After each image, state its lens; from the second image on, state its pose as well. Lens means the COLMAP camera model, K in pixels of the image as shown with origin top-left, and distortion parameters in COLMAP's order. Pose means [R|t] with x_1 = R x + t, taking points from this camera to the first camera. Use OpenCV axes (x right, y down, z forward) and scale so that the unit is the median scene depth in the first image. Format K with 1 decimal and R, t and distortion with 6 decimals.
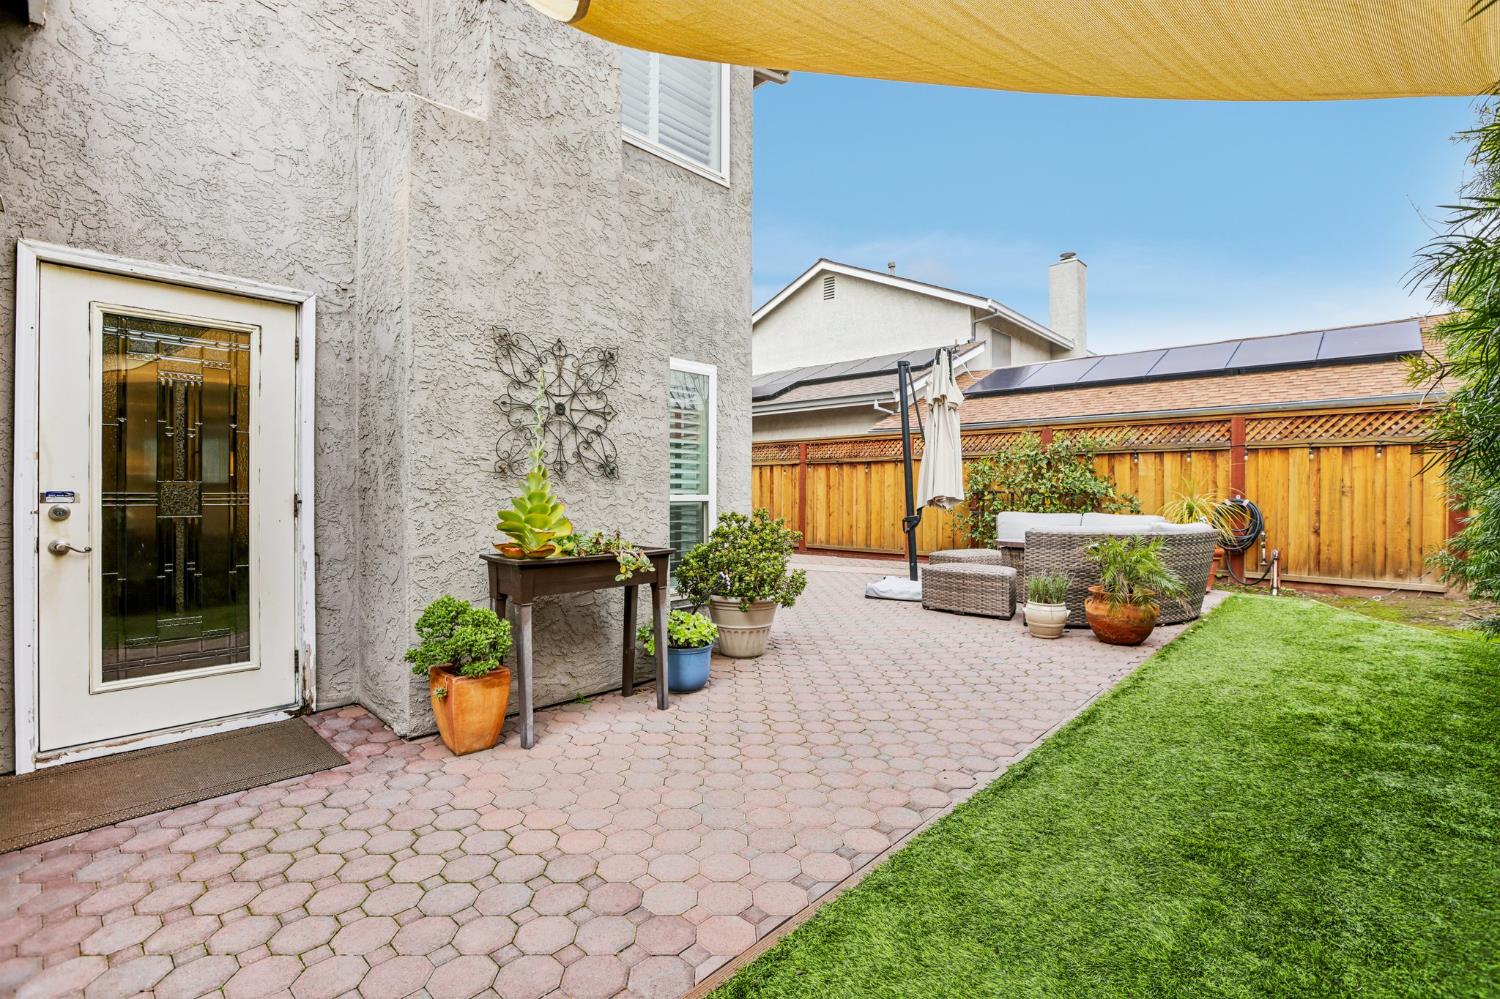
lens RADIAL K [[675.9, 0, 738.8], [0, 675.9, 492.8], [0, 0, 1]] dist [-0.050813, 0.011215]
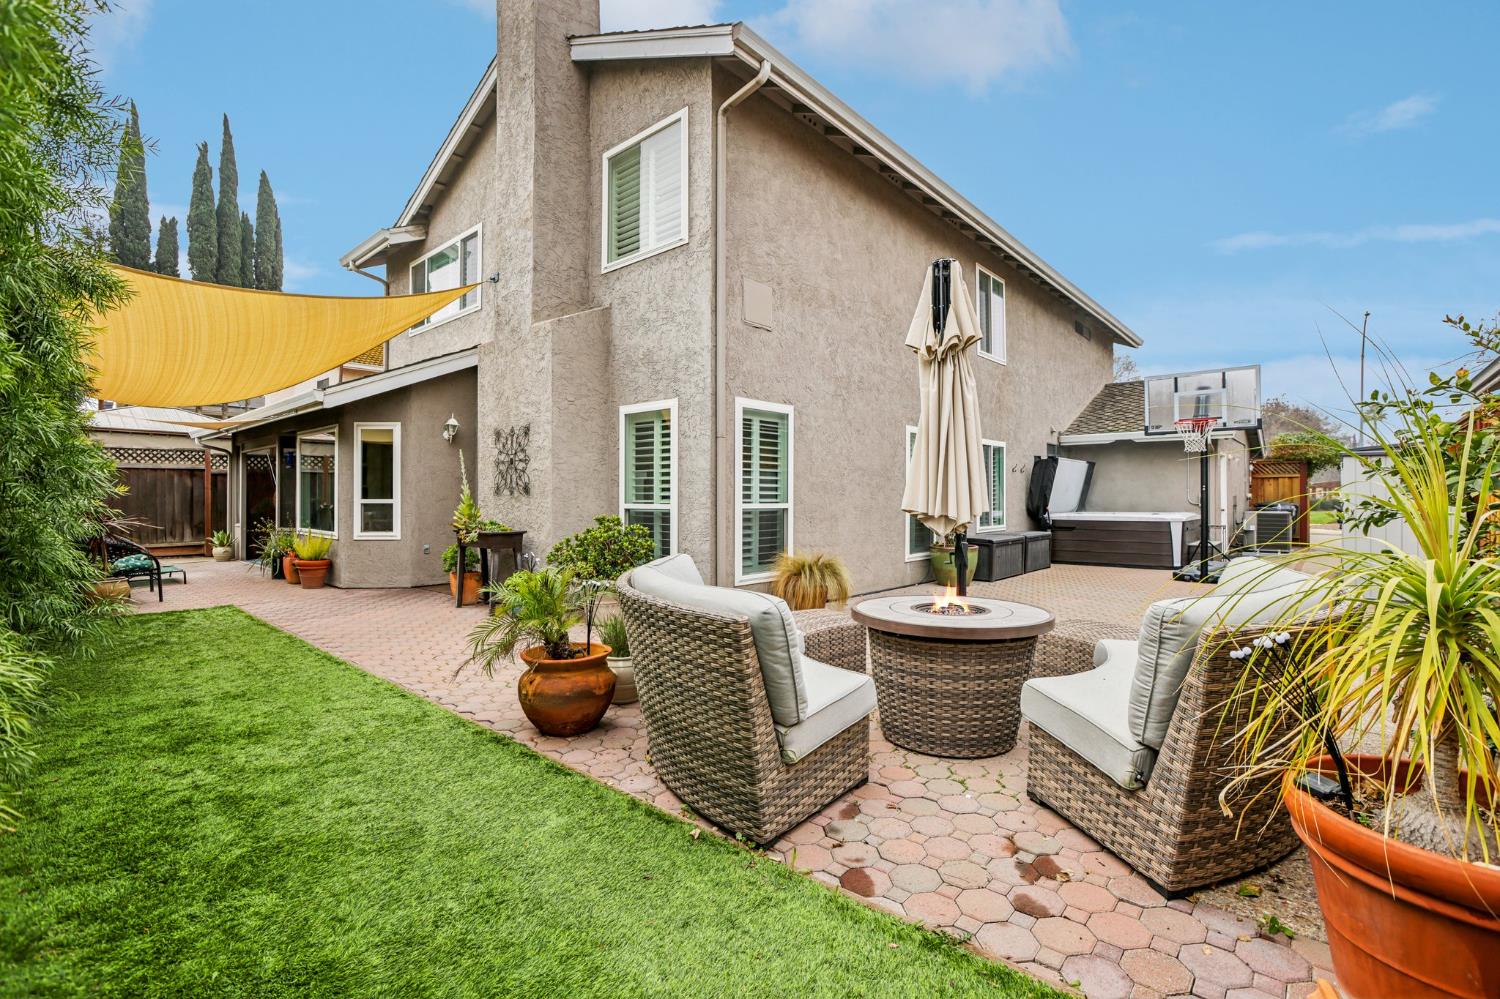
lens RADIAL K [[675.9, 0, 753.4], [0, 675.9, 490.2], [0, 0, 1]] dist [-0.050813, 0.011215]
pose [[0.052281, -0.010915, -0.998573, 1.745884], [0.001089, 0.999940, -0.010873, -0.012487], [0.998632, -0.000519, 0.052289, 1.575551]]
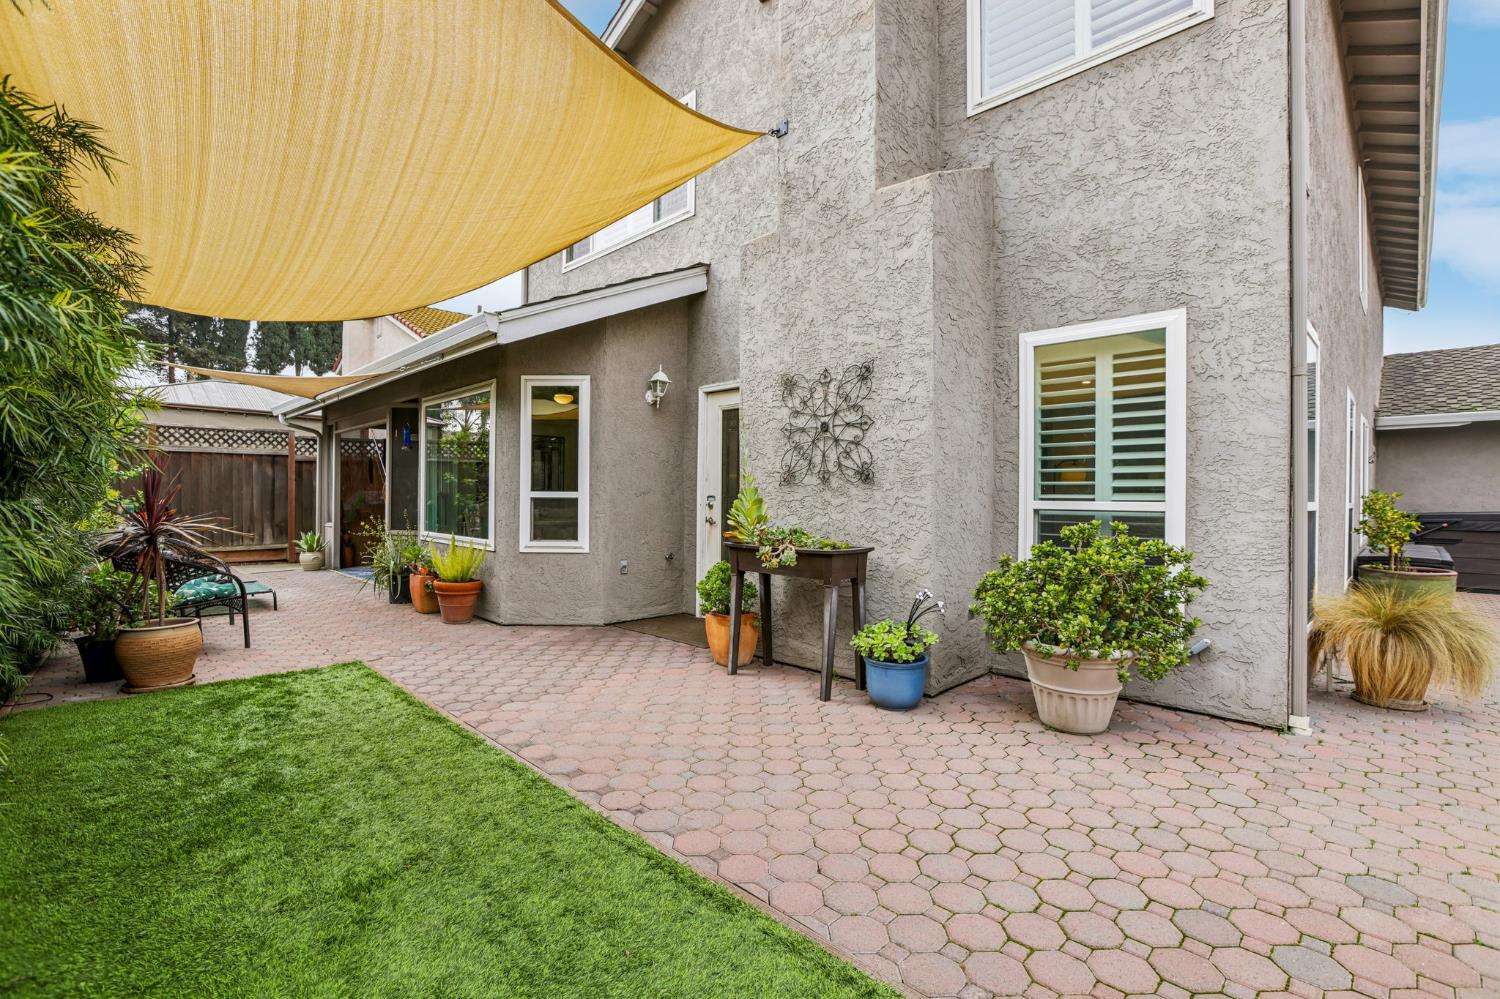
lens RADIAL K [[675.9, 0, 745.2], [0, 675.9, 495.5], [0, 0, 1]] dist [-0.050813, 0.011215]
pose [[-0.018246, -0.003444, -0.999828, 0.912463], [-0.007628, 0.999965, -0.003306, 0.002667], [0.999804, 0.007566, -0.018272, 0.854578]]
